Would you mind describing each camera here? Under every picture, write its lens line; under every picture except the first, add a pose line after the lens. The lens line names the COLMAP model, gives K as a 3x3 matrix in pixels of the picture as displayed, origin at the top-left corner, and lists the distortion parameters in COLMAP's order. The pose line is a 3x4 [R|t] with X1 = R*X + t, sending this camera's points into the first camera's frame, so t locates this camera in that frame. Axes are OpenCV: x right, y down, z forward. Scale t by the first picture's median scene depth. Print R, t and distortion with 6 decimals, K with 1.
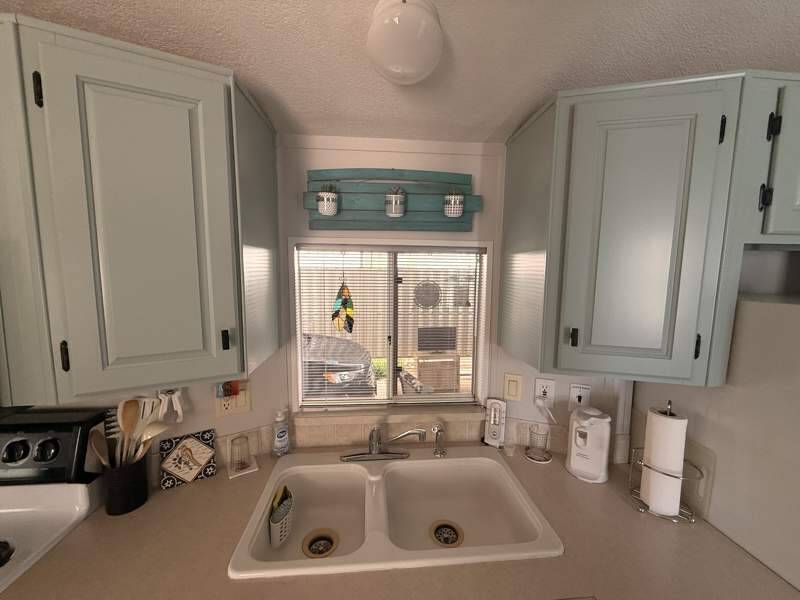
lens RADIAL K [[320.4, 0, 398.9], [0, 320.4, 299.6], [0, 0, 1]] dist [0.000659, -0.000366]
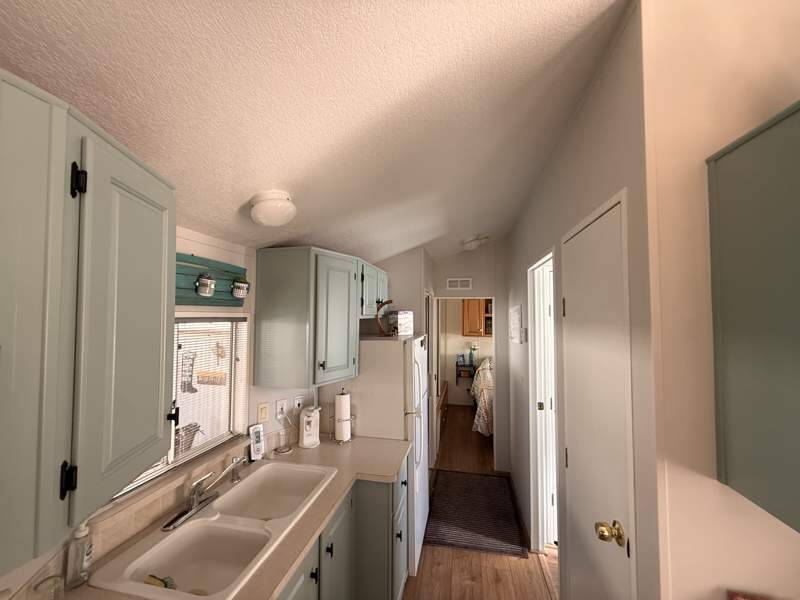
lens RADIAL K [[320.4, 0, 398.9], [0, 320.4, 299.6], [0, 0, 1]] dist [0.000659, -0.000366]
pose [[0.295671, 0.035074, 0.954646, -1.047329], [0.095294, 0.993258, -0.066007, -0.098081], [-0.950525, 0.110488, 0.290335, -0.074704]]
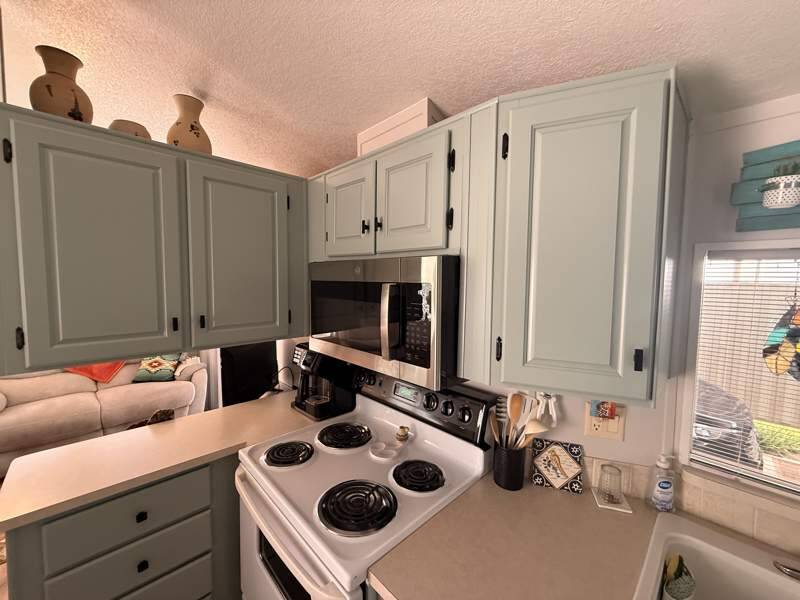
lens RADIAL K [[320.4, 0, 398.9], [0, 320.4, 299.6], [0, 0, 1]] dist [0.000659, -0.000366]
pose [[0.628321, 0.051826, -0.776226, -0.201905], [-0.086880, 0.996211, -0.003812, 0.012995], [0.773088, 0.069834, 0.630443, -0.081050]]
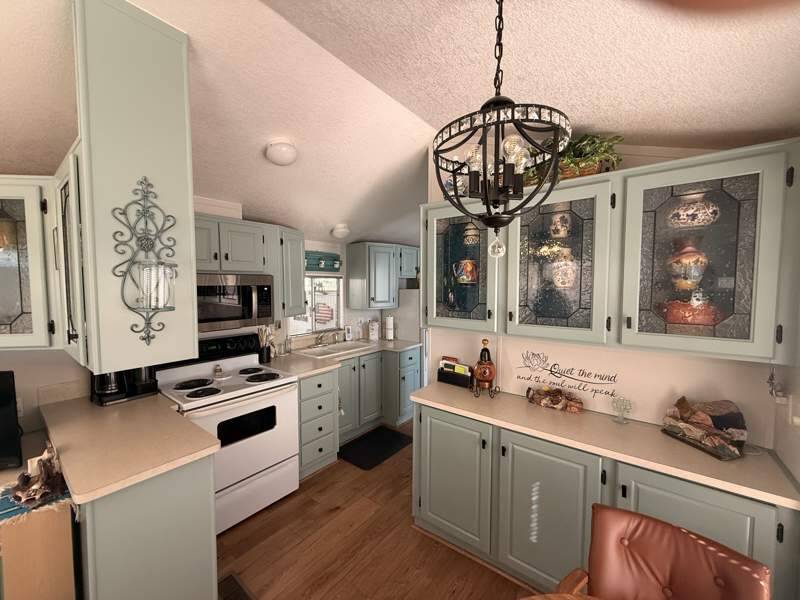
lens RADIAL K [[320.4, 0, 398.9], [0, 320.4, 299.6], [0, 0, 1]] dist [0.000659, -0.000366]
pose [[0.684825, -0.045254, 0.727301, -1.928286], [0.081376, 0.996576, -0.014615, 0.178502], [-0.724150, 0.069193, 0.686163, -1.808409]]
